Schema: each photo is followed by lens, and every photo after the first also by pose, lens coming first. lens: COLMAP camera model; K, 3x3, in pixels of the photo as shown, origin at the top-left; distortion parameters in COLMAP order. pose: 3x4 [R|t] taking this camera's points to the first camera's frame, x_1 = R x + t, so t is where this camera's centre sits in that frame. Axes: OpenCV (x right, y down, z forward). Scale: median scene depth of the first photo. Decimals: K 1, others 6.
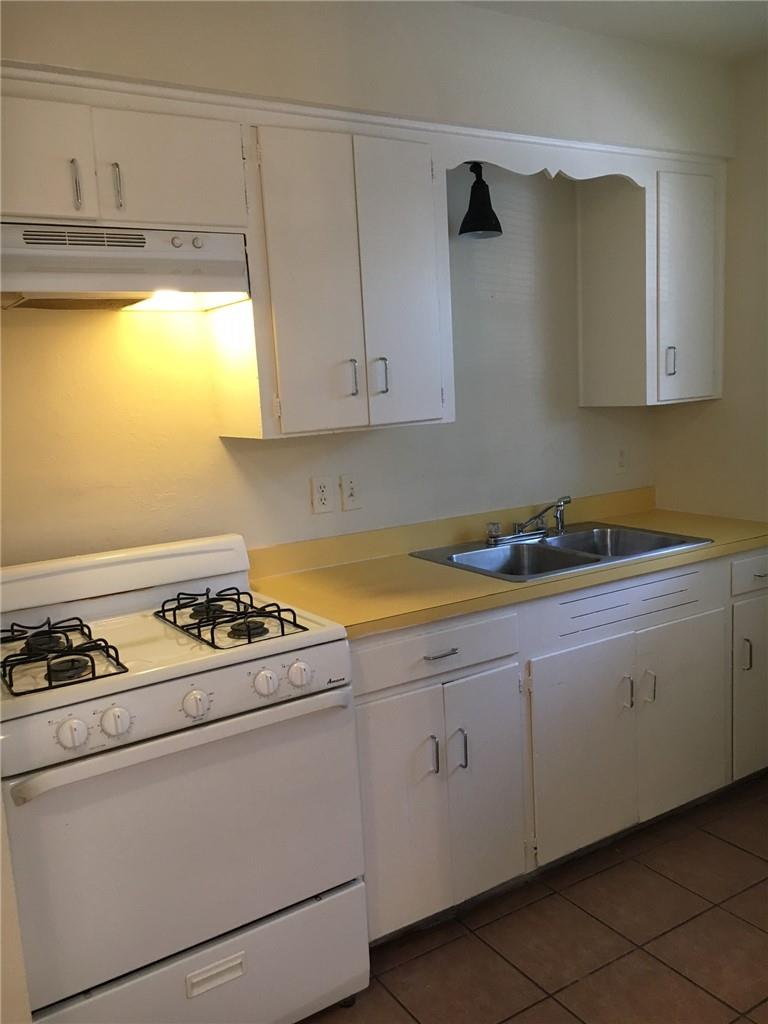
lens RADIAL K [[871.8, 0, 386.1], [0, 871.8, 513.9], [0, 0, 1]] dist [0.091805, -0.129545]
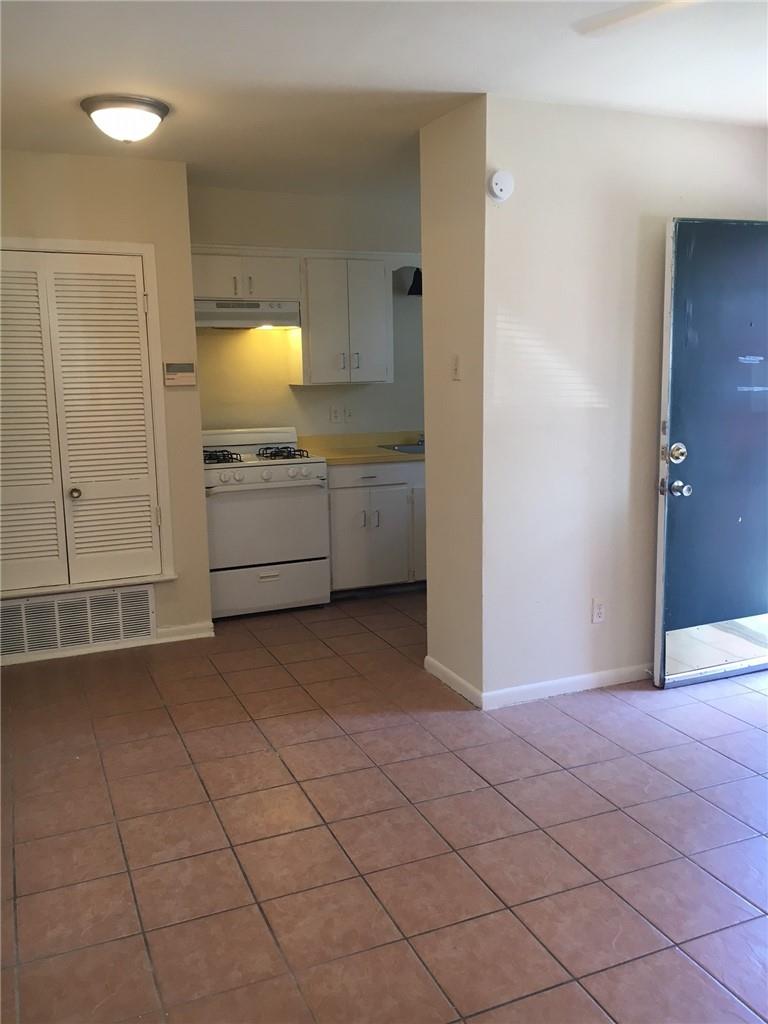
lens RADIAL K [[871.8, 0, 386.1], [0, 871.8, 513.9], [0, 0, 1]] dist [0.091805, -0.129545]
pose [[0.987186, 0.064927, -0.145767, 0.444938], [-0.061377, 0.997701, 0.028728, 0.179705], [0.147297, -0.019413, 0.988902, -1.317950]]
